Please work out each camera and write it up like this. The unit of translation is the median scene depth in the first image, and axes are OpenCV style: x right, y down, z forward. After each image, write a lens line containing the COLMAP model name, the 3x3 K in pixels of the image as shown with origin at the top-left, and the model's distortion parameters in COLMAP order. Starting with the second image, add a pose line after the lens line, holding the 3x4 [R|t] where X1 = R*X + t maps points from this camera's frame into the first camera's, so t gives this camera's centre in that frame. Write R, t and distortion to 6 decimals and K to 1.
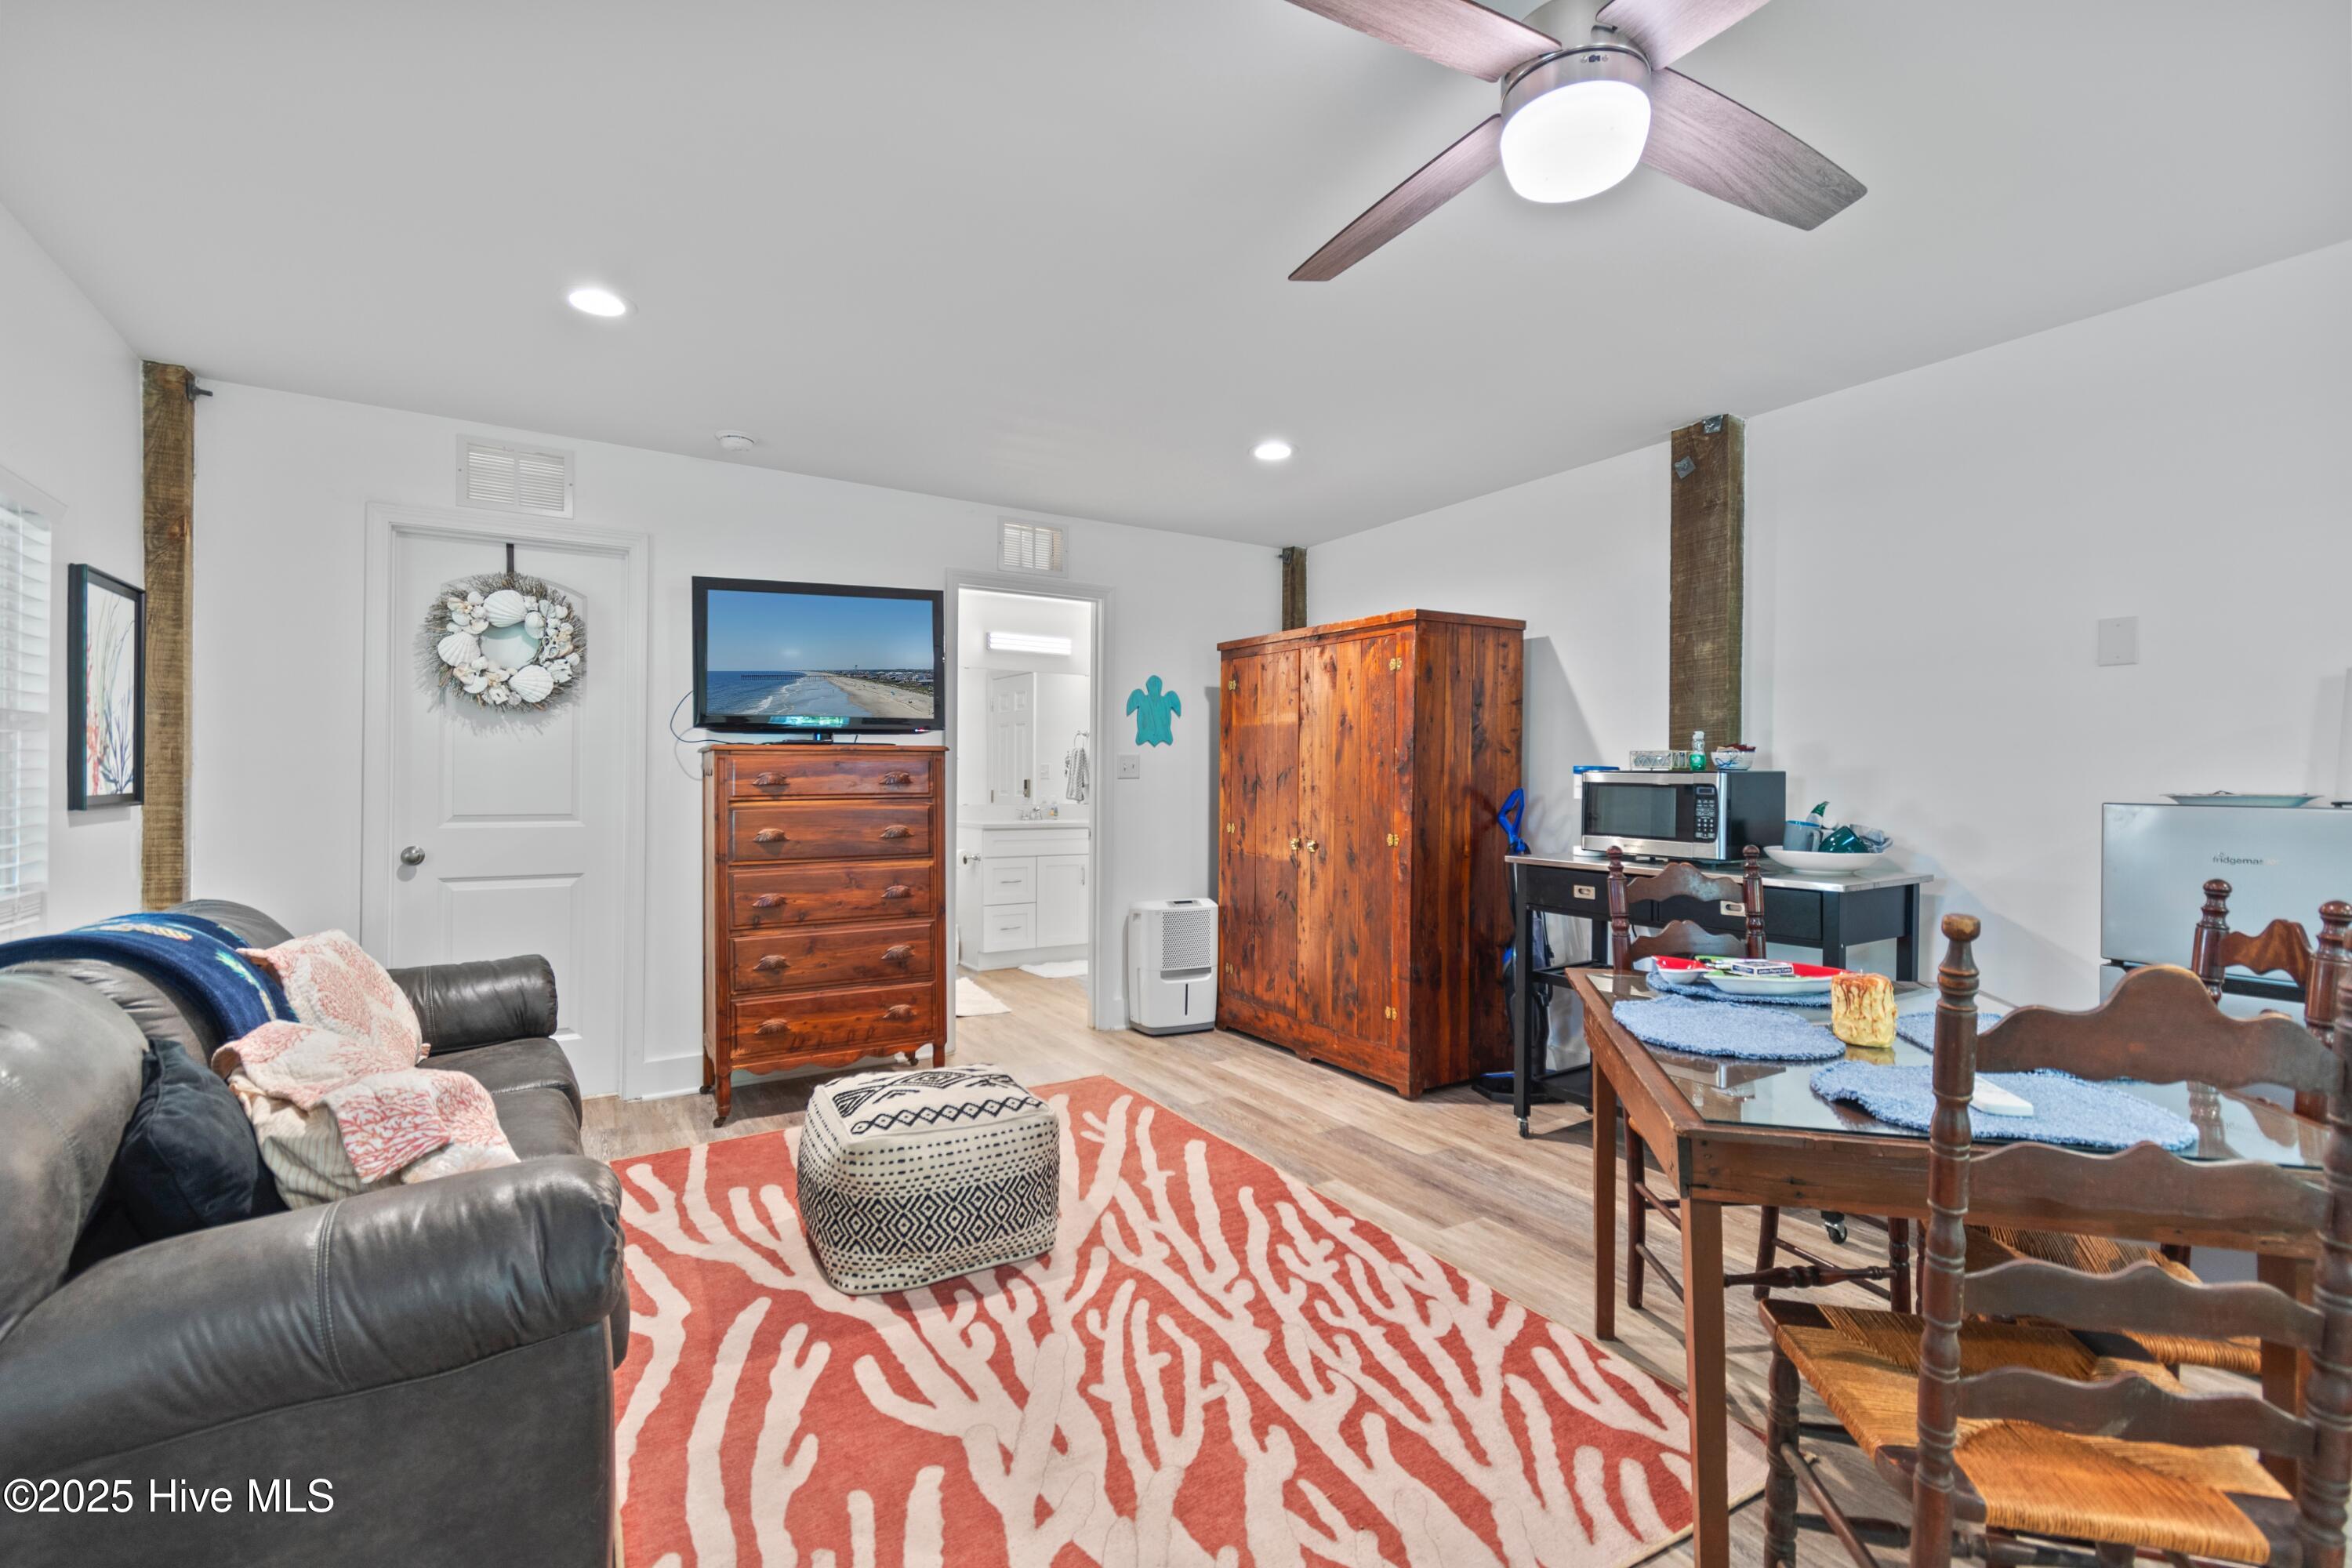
lens RADIAL K [[1056.2, 0, 1168.7], [0, 1056.2, 775.7], [0, 0, 1]] dist [0.001933, -0.002771]
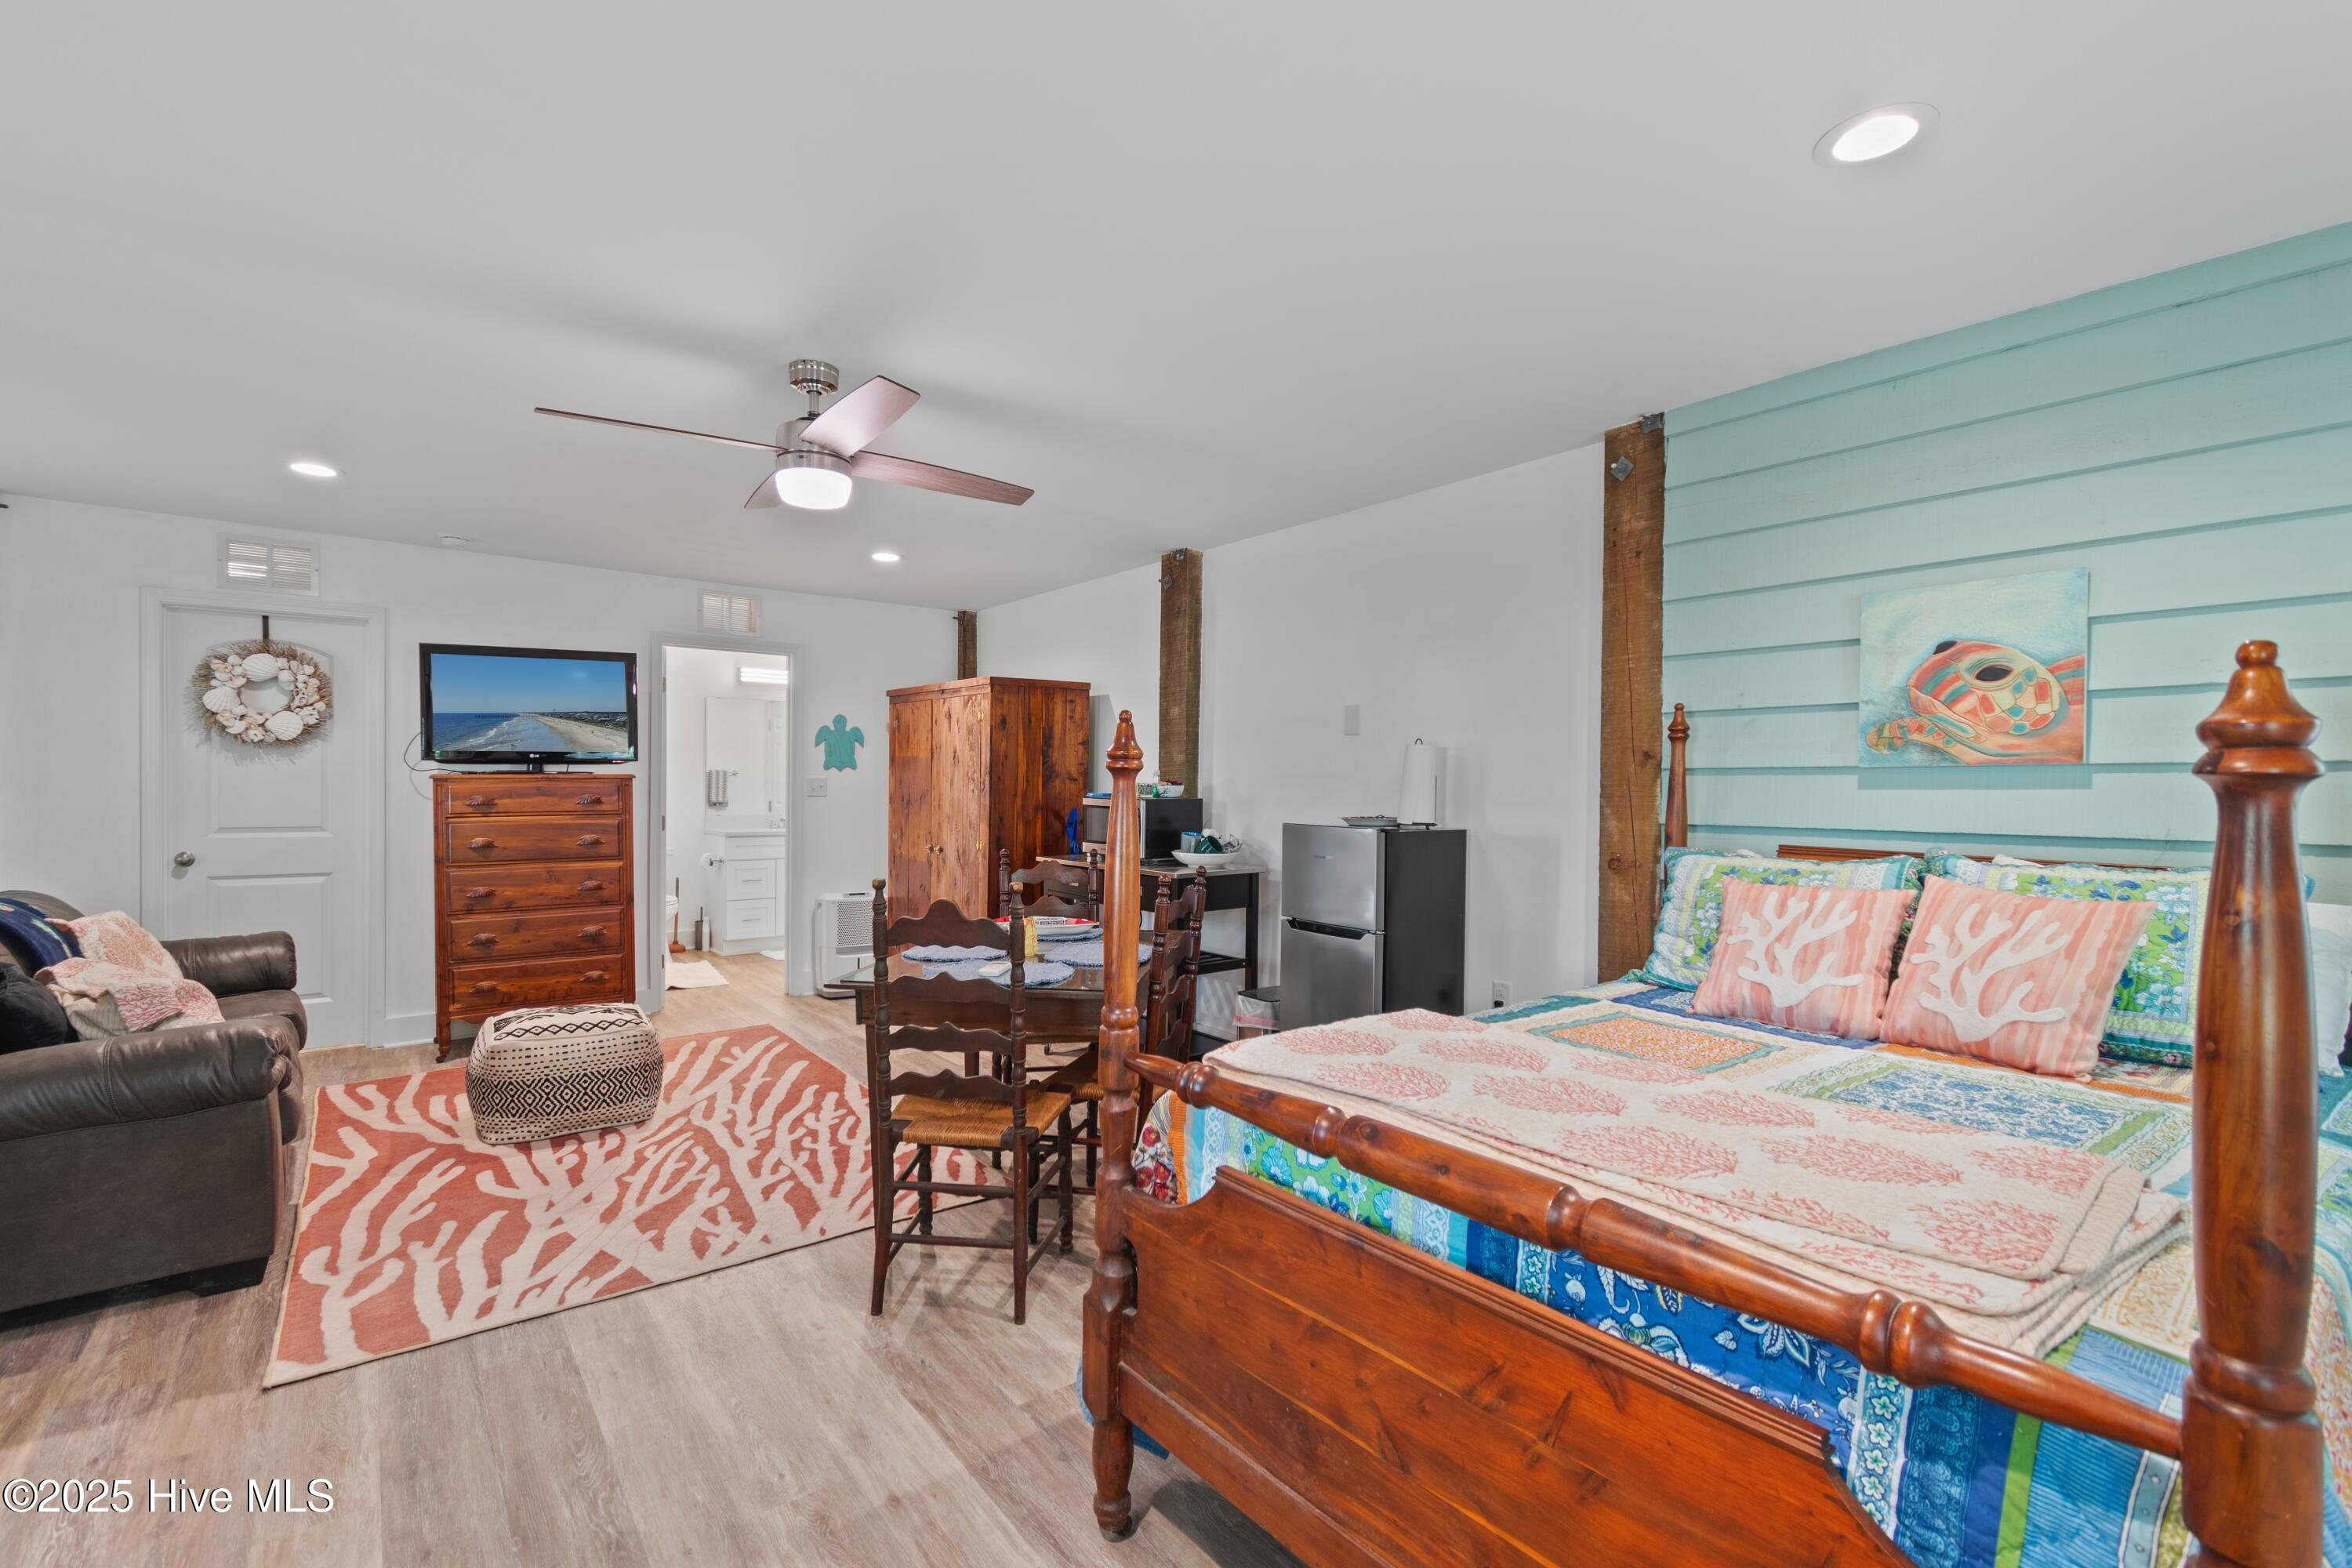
lens RADIAL K [[1056.2, 0, 1176.3], [0, 1056.2, 802.0], [0, 0, 1]] dist [0.001933, -0.002771]
pose [[0.993427, 0.002162, 0.114444, 0.418195], [-0.004519, 0.999783, 0.020345, -0.032192], [-0.114375, -0.020729, 0.993221, -0.513300]]
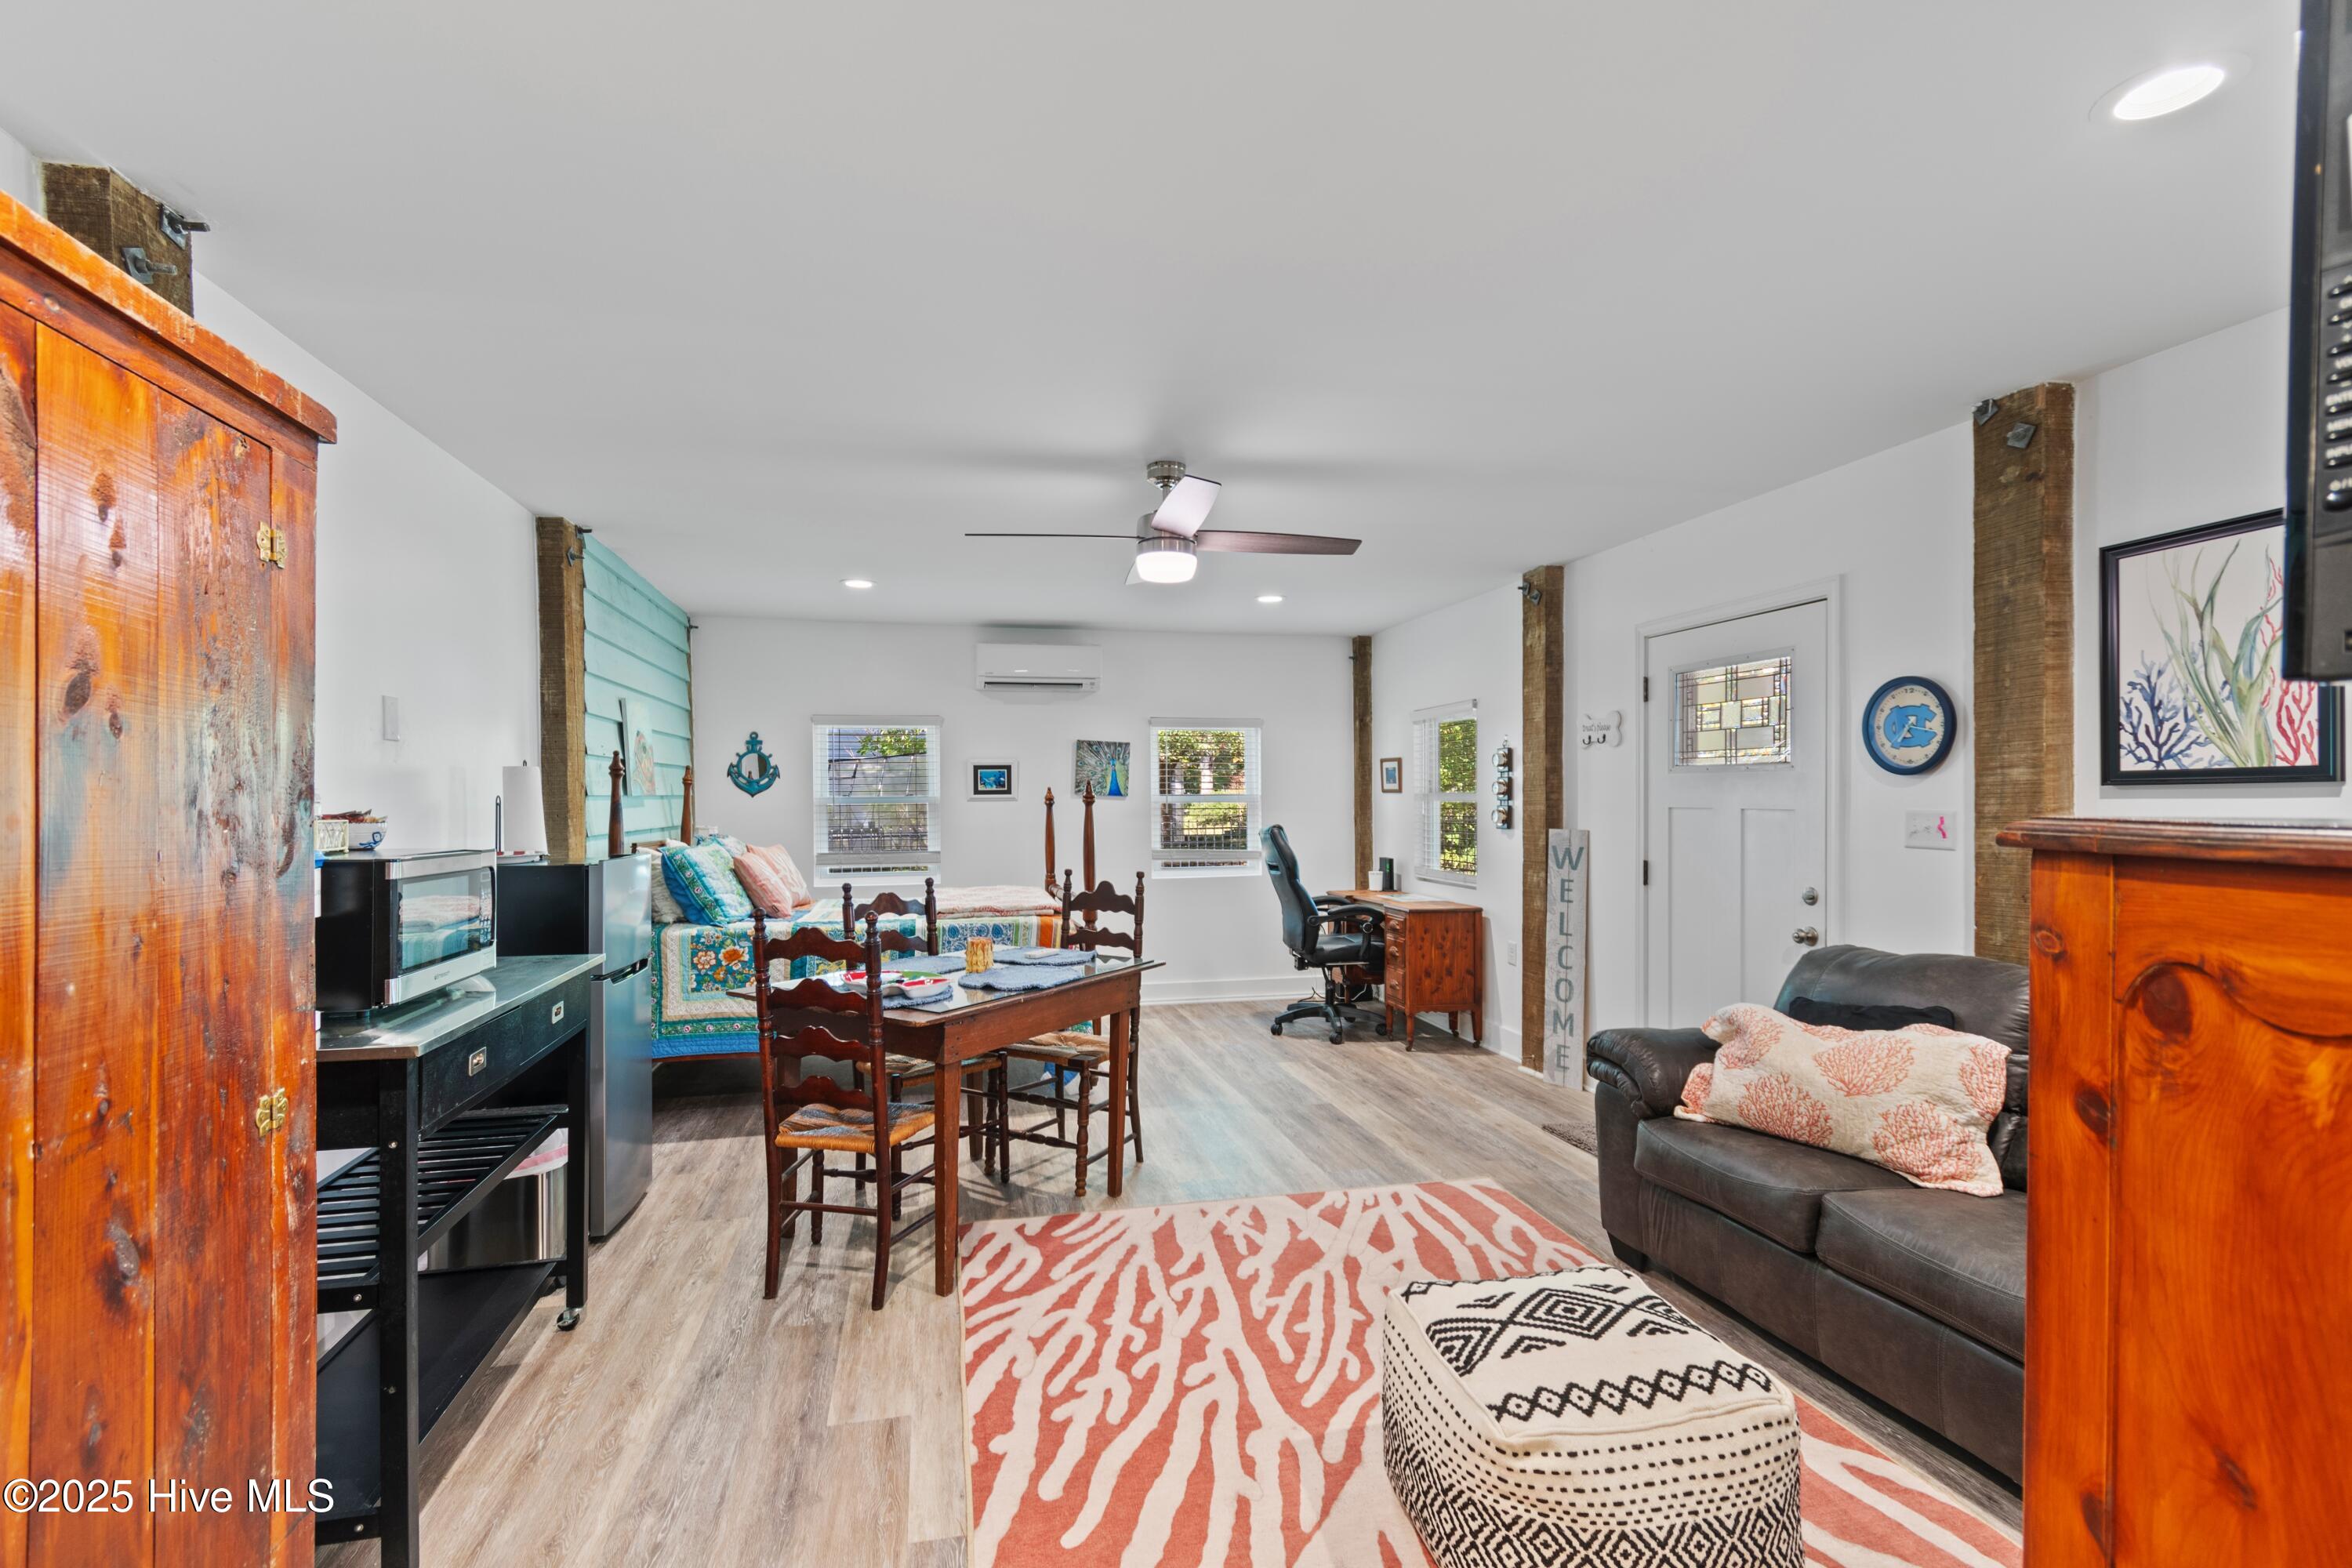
lens RADIAL K [[1056.2, 0, 1161.1], [0, 1056.2, 793.4], [0, 0, 1]] dist [0.001933, -0.002771]
pose [[-0.947022, -0.003002, 0.321155, -0.179740], [-0.005635, 0.999958, -0.007270, -0.041322], [-0.321119, -0.008695, -0.946999, 1.638160]]
